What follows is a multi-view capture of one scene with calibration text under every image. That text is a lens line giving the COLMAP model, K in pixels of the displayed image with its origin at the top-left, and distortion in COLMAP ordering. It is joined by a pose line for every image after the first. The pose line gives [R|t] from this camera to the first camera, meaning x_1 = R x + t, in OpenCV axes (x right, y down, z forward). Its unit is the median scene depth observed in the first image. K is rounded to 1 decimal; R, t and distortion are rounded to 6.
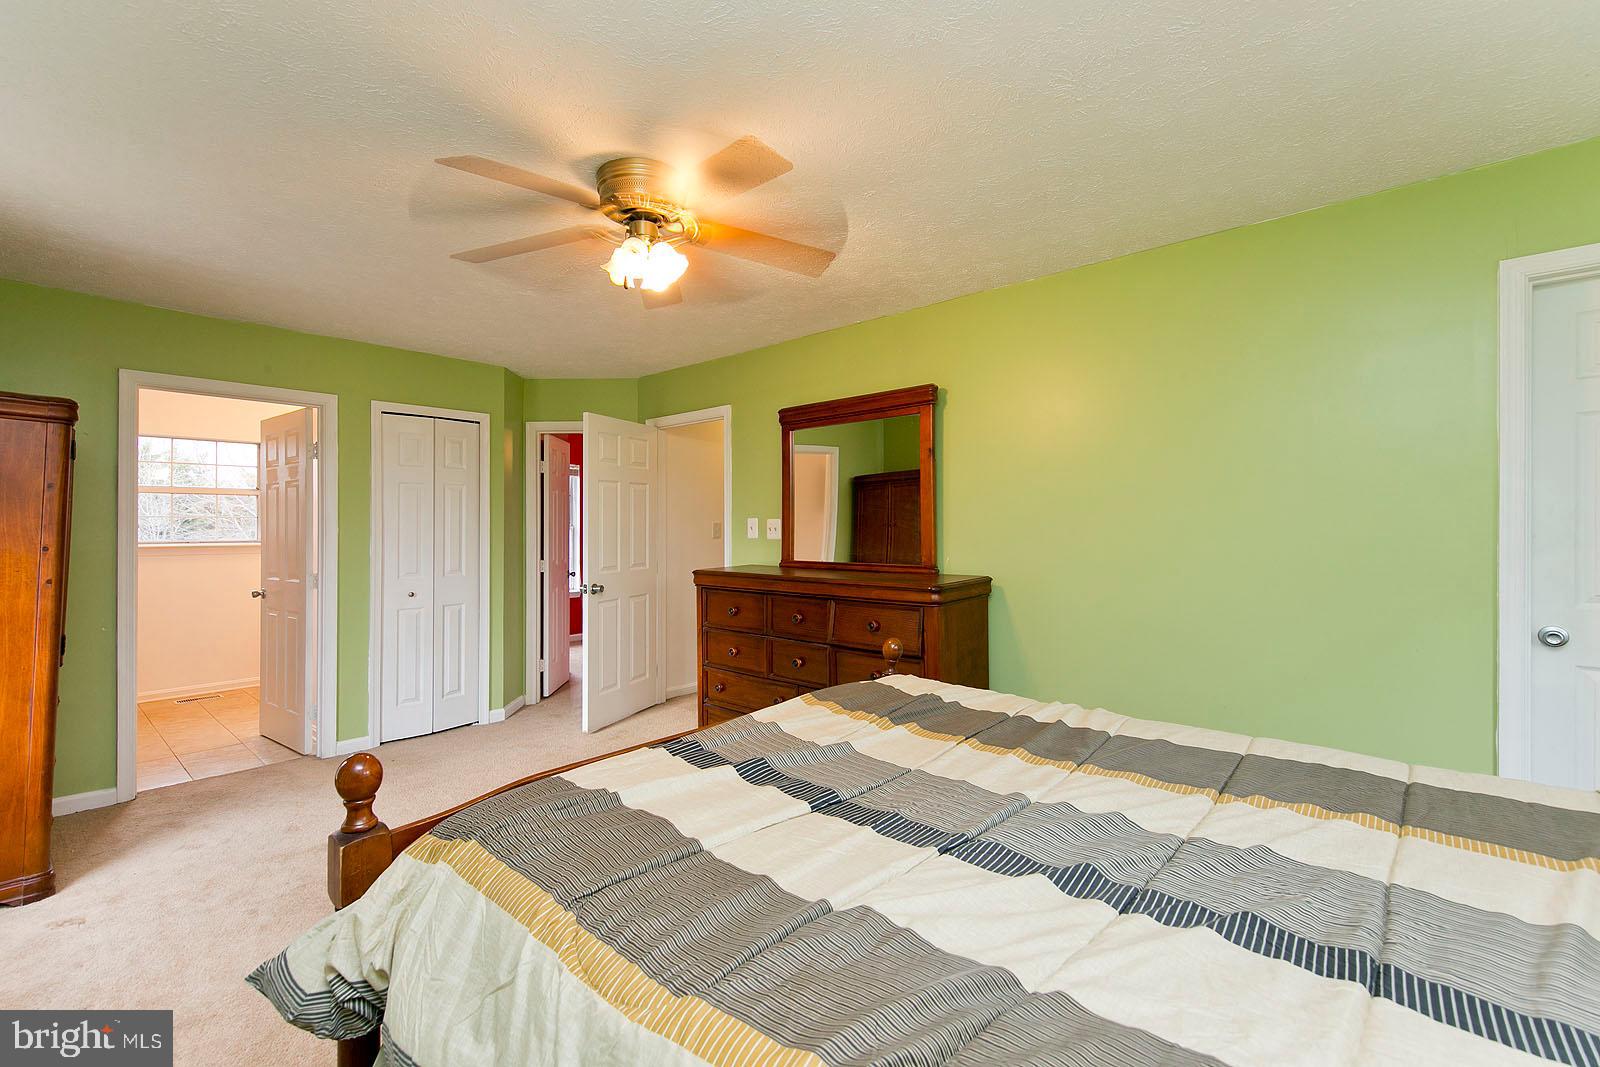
lens RADIAL K [[687.9, 0, 797.5], [0, 687.9, 534.4], [0, 0, 1]] dist [0.007557, -0.000651]
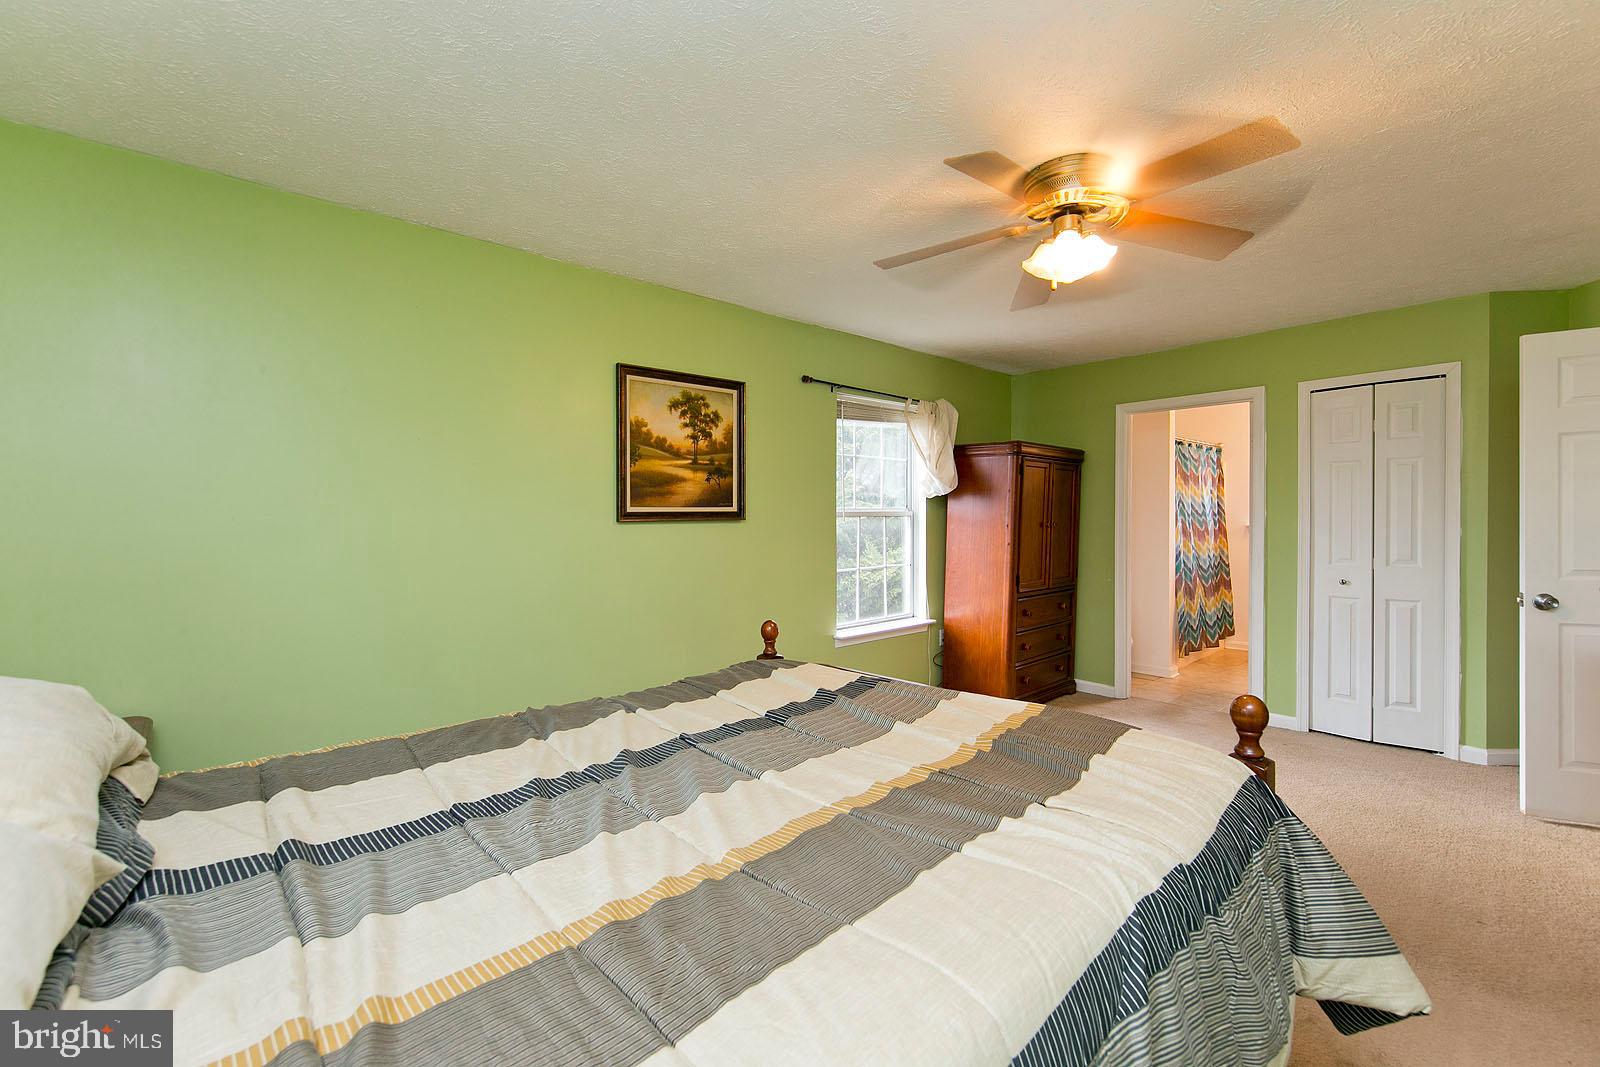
lens RADIAL K [[687.9, 0, 796.3], [0, 687.9, 524.6], [0, 0, 1]] dist [0.007557, -0.000651]
pose [[-0.096981, 0.014380, -0.995182, 0.430341], [0.002834, 0.999896, 0.014172, -0.005094], [0.995282, -0.001445, -0.097012, 0.360266]]
